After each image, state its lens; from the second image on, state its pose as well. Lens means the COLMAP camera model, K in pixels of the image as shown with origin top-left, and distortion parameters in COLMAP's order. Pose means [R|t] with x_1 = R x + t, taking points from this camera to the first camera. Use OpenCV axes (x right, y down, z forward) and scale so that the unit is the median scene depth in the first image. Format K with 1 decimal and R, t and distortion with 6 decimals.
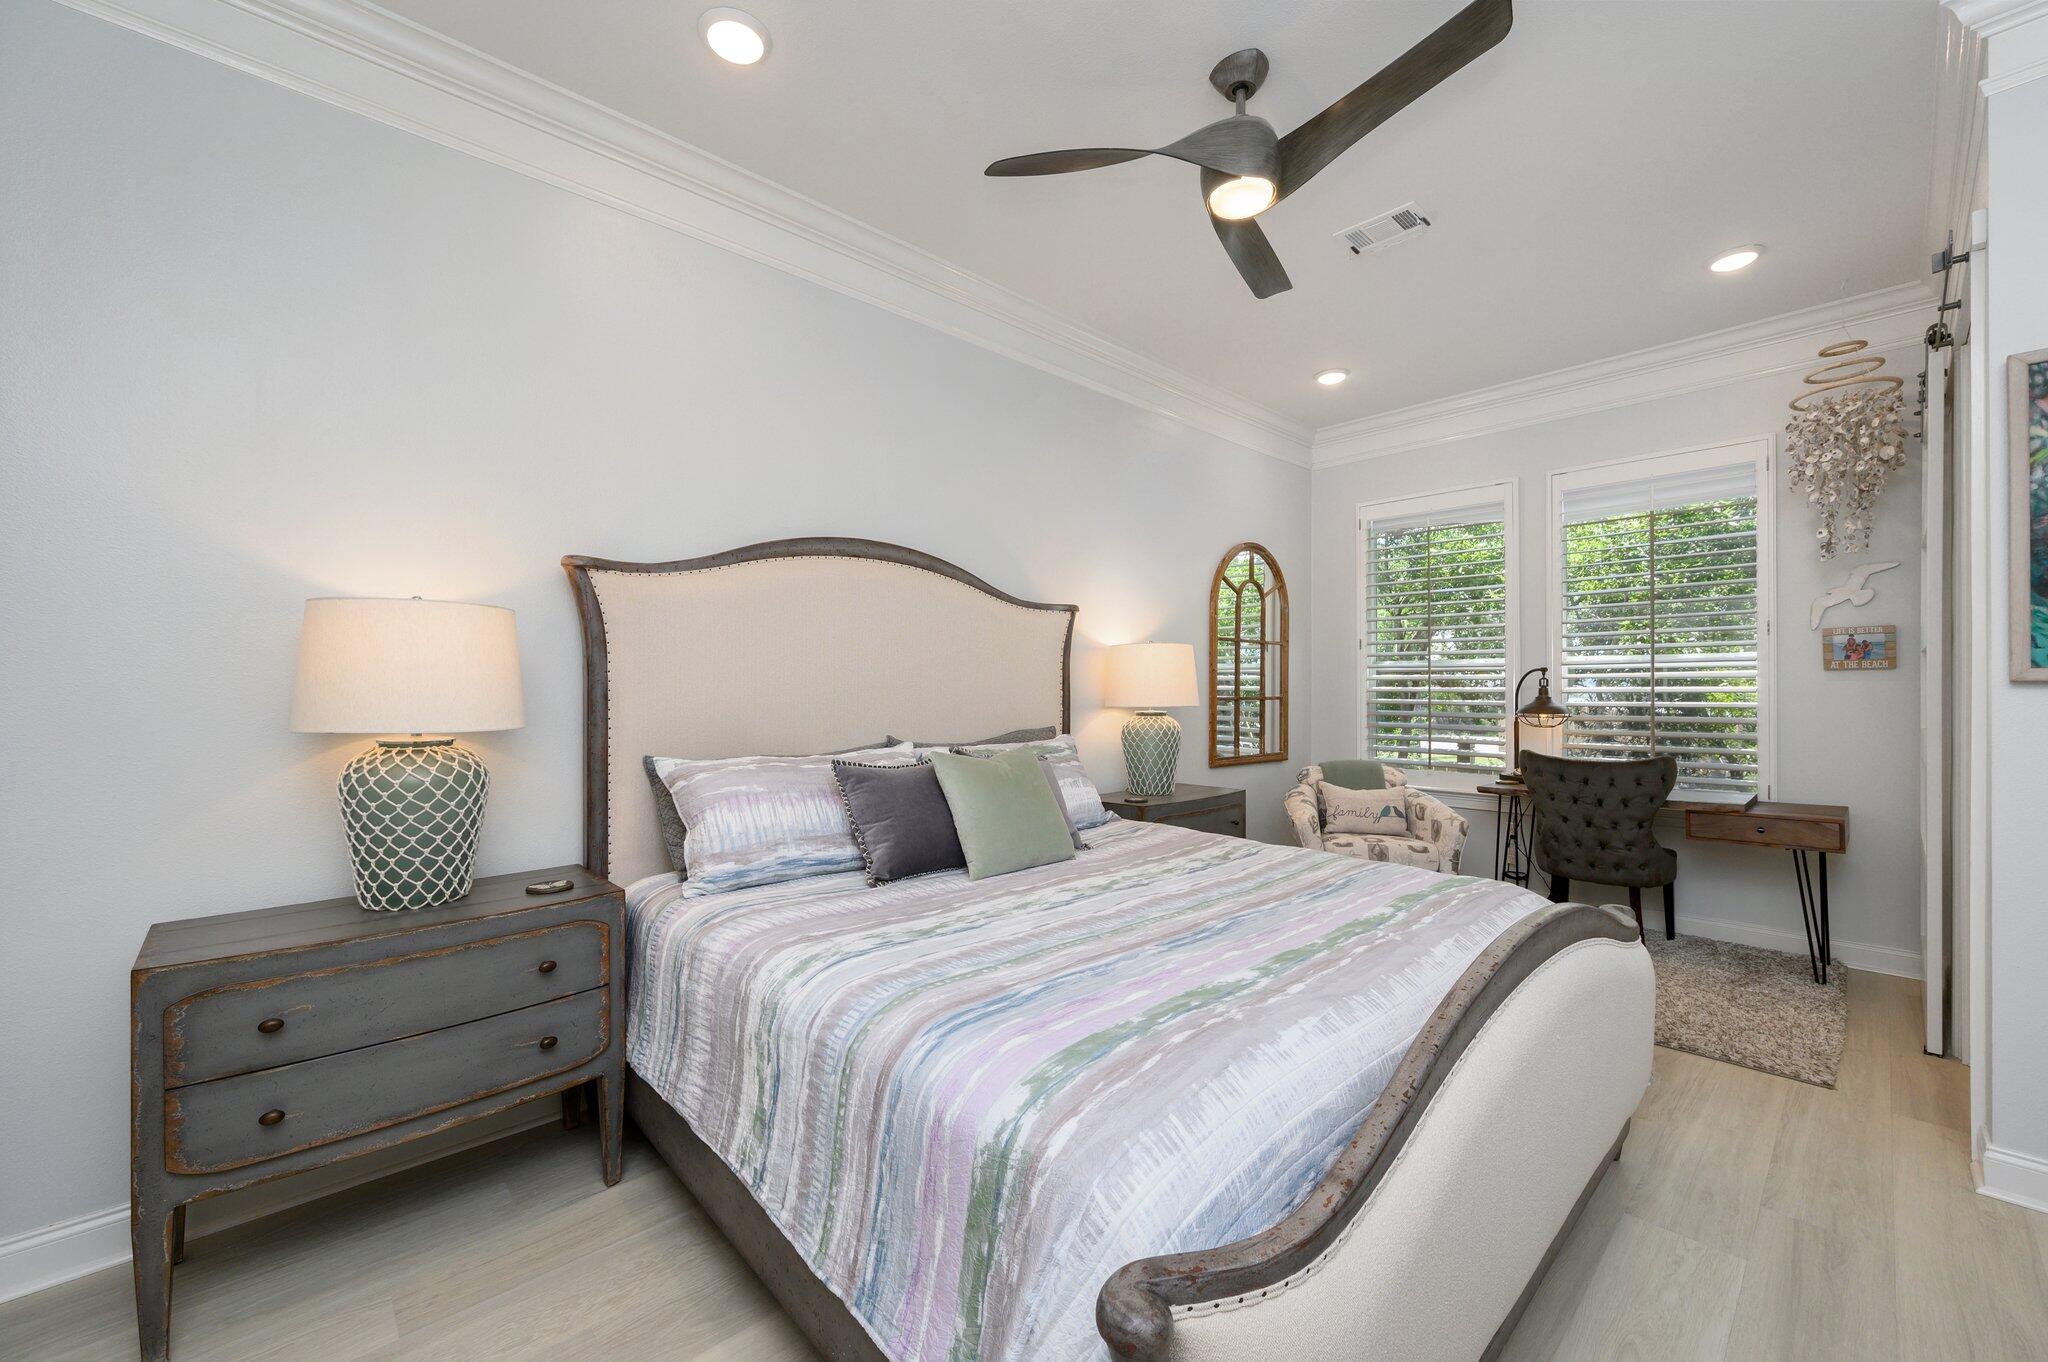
lens RADIAL K [[820.2, 0, 1006.7], [0, 820.2, 677.8], [0, 0, 1]] dist [-0.003665, 0.000203]
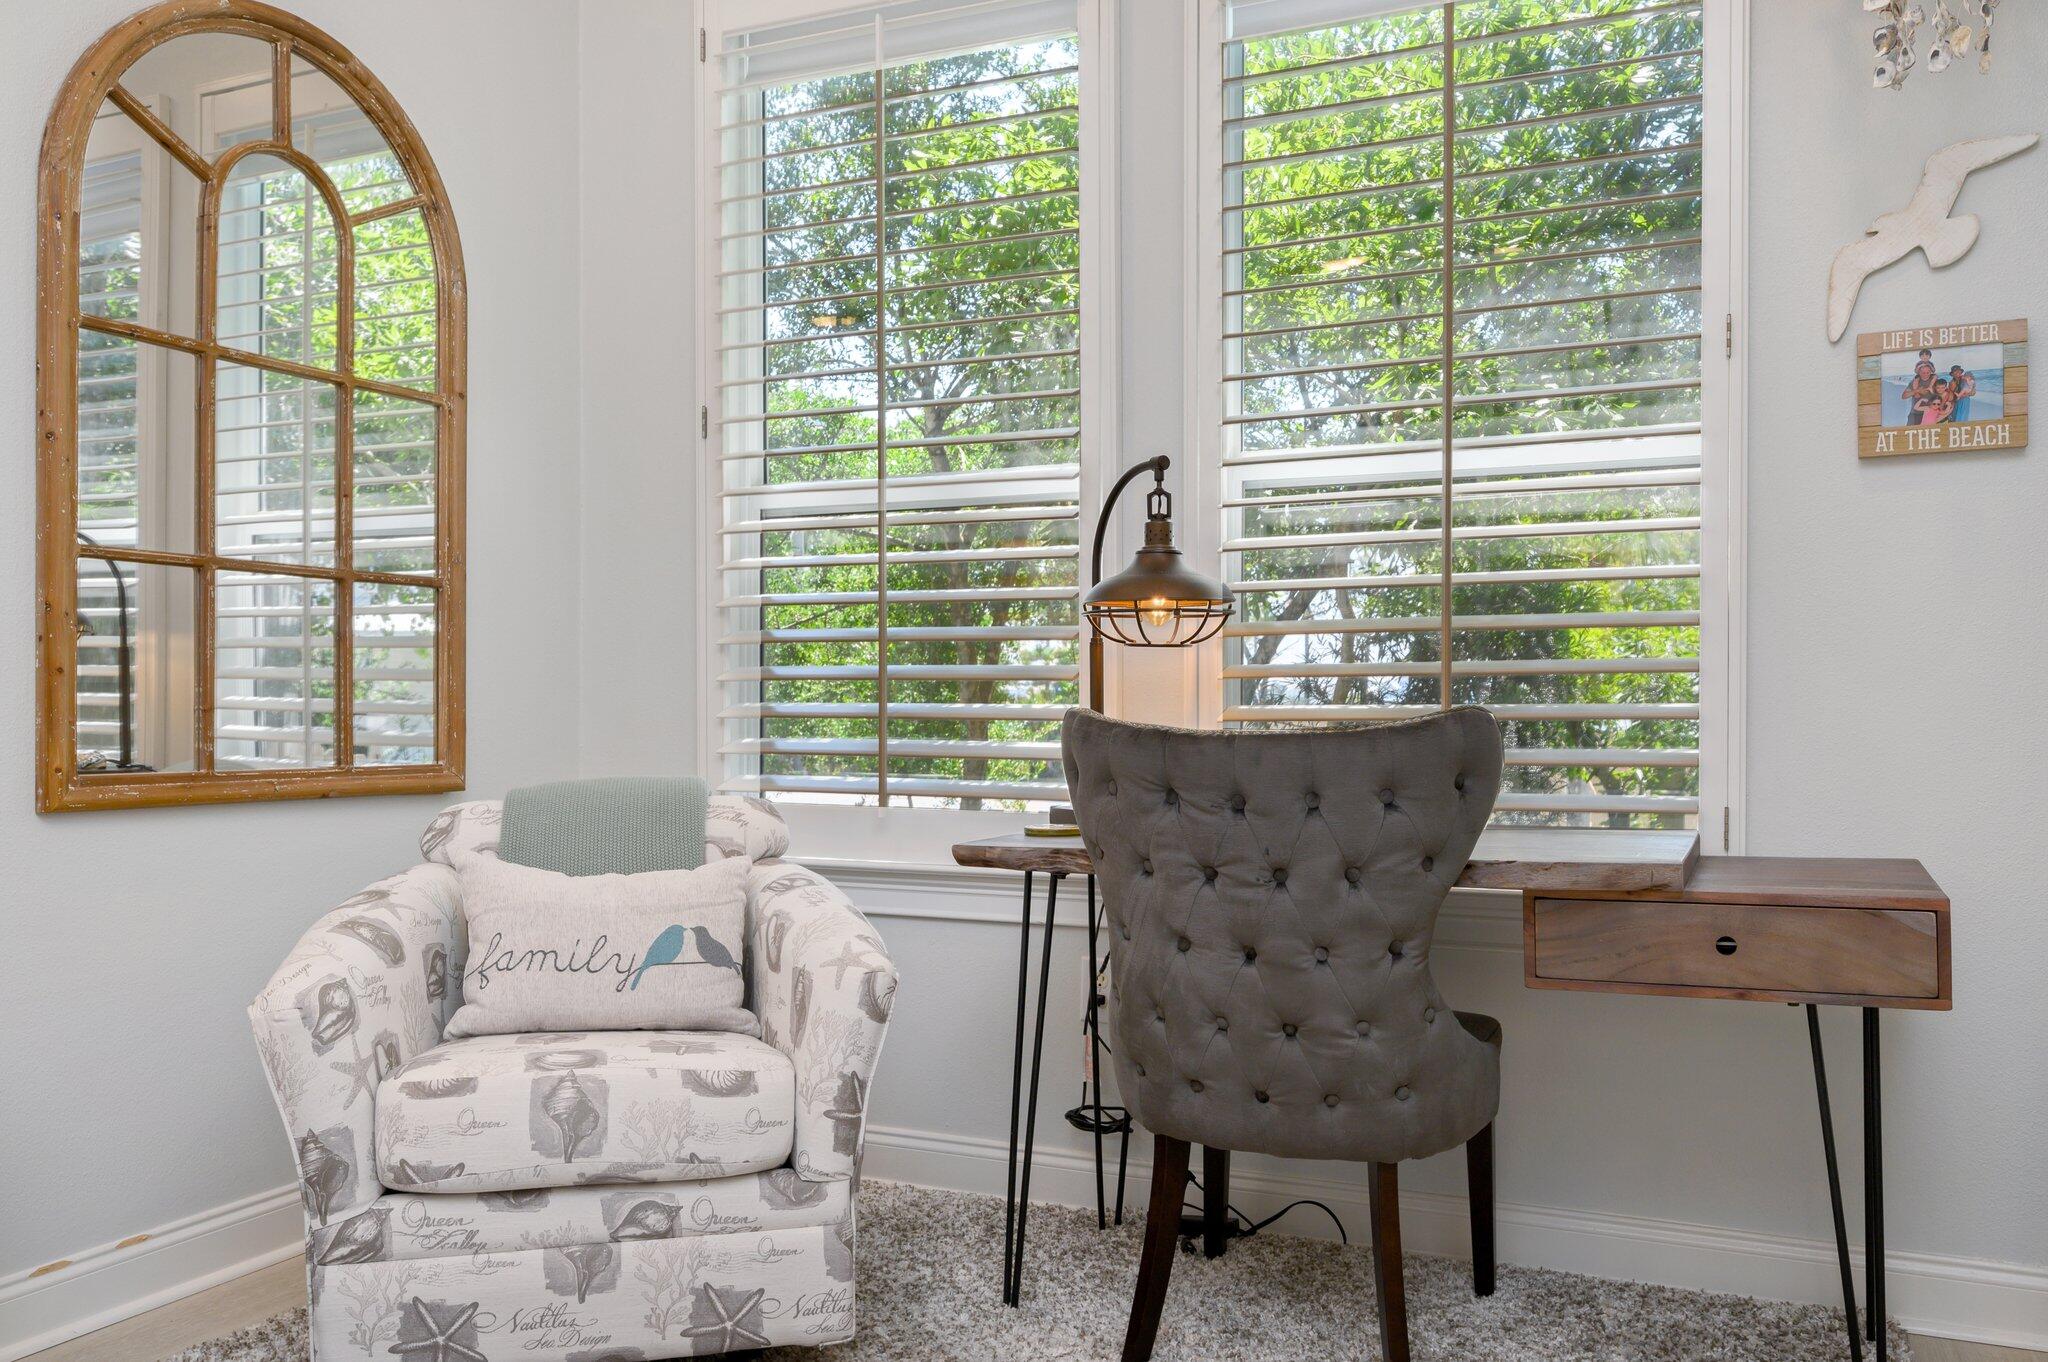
lens RADIAL K [[1714.4, 0, 1029.7], [0, 1714.4, 685.3], [0, 0, 1]] dist [0.015103, 0.000666]
pose [[0.917882, 0.007579, 0.396782, 0.391856], [-0.006328, 0.999970, -0.004463, 0.085938], [-0.396804, 0.001586, 0.917902, 0.468441]]
